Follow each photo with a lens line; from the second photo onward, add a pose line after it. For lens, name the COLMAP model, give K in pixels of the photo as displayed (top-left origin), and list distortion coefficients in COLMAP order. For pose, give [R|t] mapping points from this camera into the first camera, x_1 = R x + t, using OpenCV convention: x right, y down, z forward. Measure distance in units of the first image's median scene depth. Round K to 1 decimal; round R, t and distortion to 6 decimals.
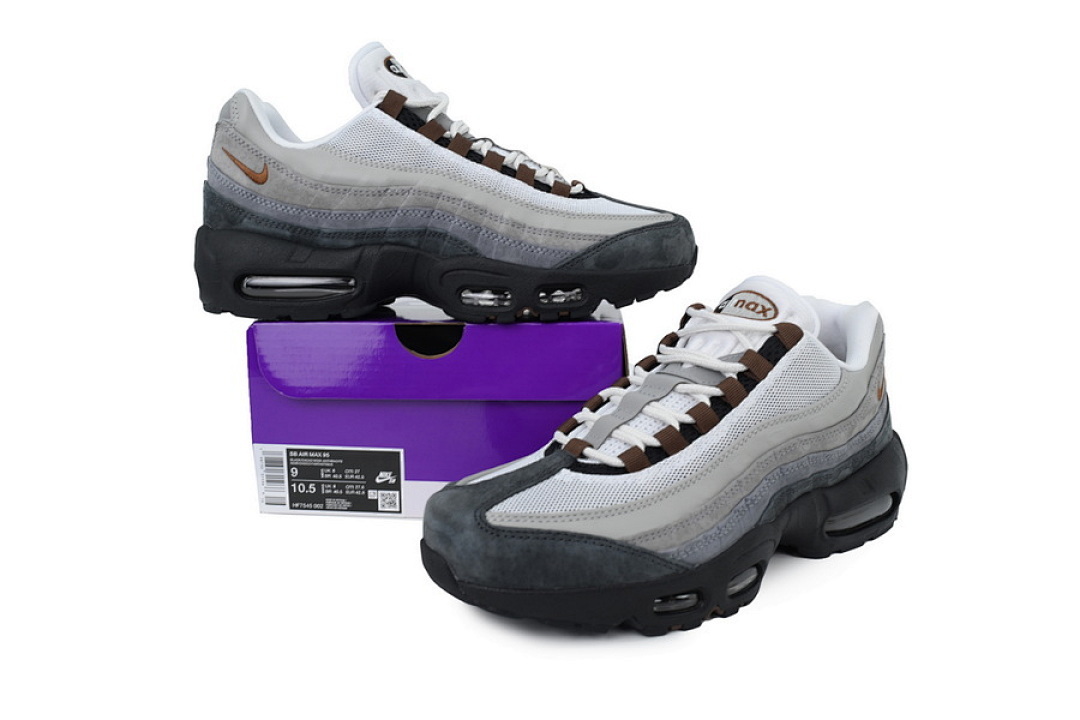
lens RADIAL K [[888.3, 0, 540.0], [0, 888.3, 360.0], [0, 0, 1]] dist [0.004675, -0.000019]
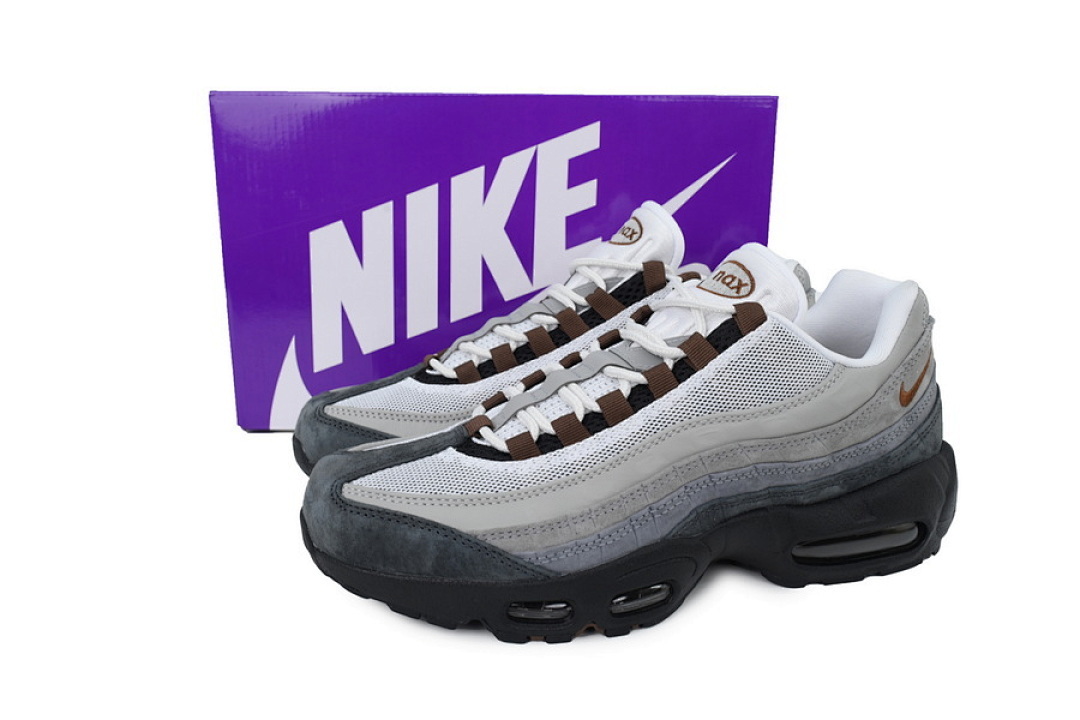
lens RADIAL K [[888.3, 0, 540.0], [0, 888.3, 360.0], [0, 0, 1]] dist [0.004675, -0.000019]
pose [[0.933474, 0.086130, -0.348148, 0.417083], [-0.062587, 0.994961, 0.078334, -0.044815], [0.353141, -0.051333, 0.934161, 0.169753]]
